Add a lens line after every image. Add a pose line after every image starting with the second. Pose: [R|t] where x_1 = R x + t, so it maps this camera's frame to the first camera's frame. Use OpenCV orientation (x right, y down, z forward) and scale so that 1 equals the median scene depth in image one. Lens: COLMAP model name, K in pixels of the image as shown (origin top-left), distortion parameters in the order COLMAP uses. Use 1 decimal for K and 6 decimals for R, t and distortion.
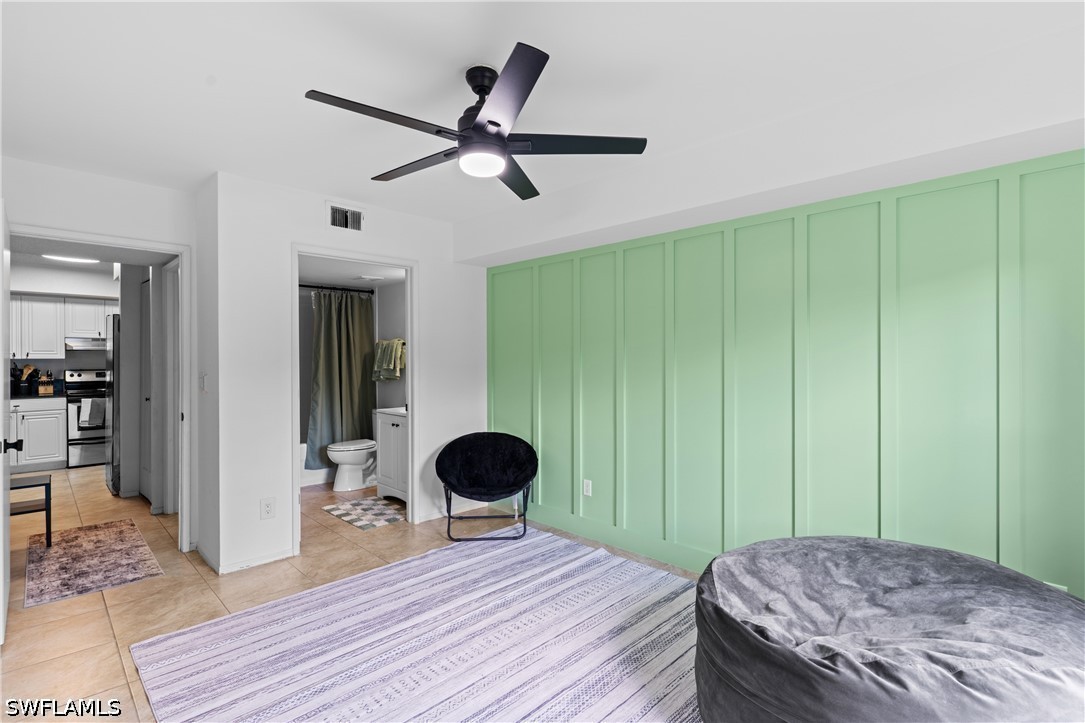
lens RADIAL K [[517.5, 0, 538.4], [0, 517.5, 361.3], [0, 0, 1]] dist [0.001304, 0.000602]
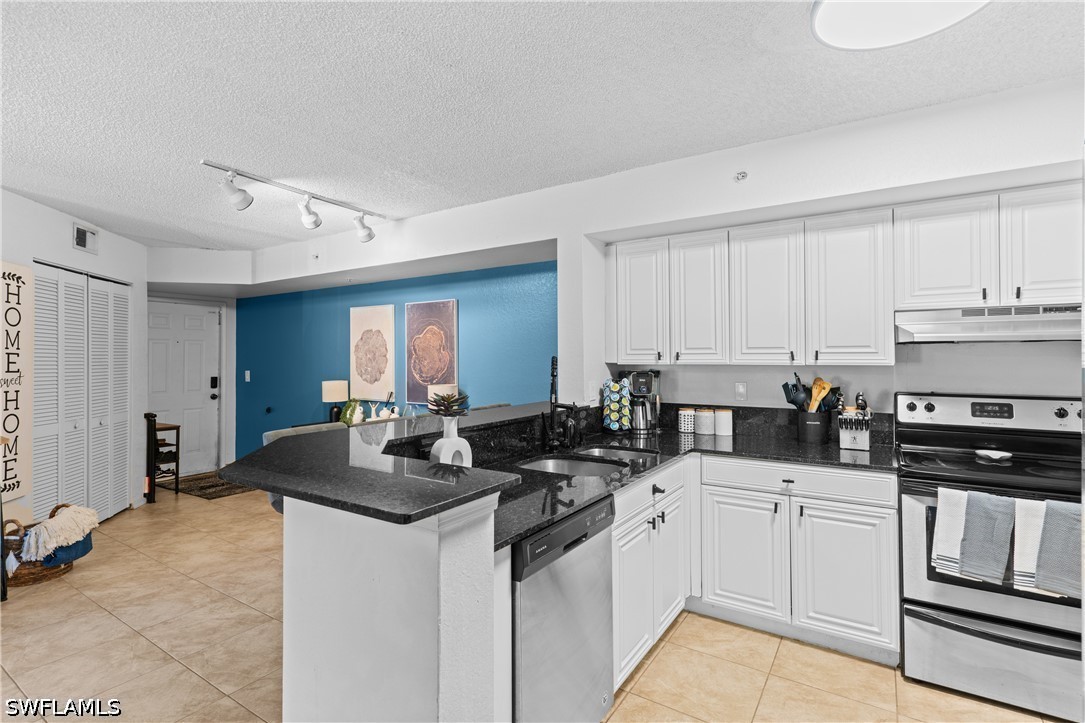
lens RADIAL K [[517.5, 0, 538.9], [0, 517.5, 347.4], [0, 0, 1]] dist [0.001304, 0.000602]
pose [[0.207516, -0.013178, -0.978143, -0.605891], [-0.003444, 0.999893, -0.014202, -0.012251], [0.978225, 0.006316, 0.207449, 0.677202]]
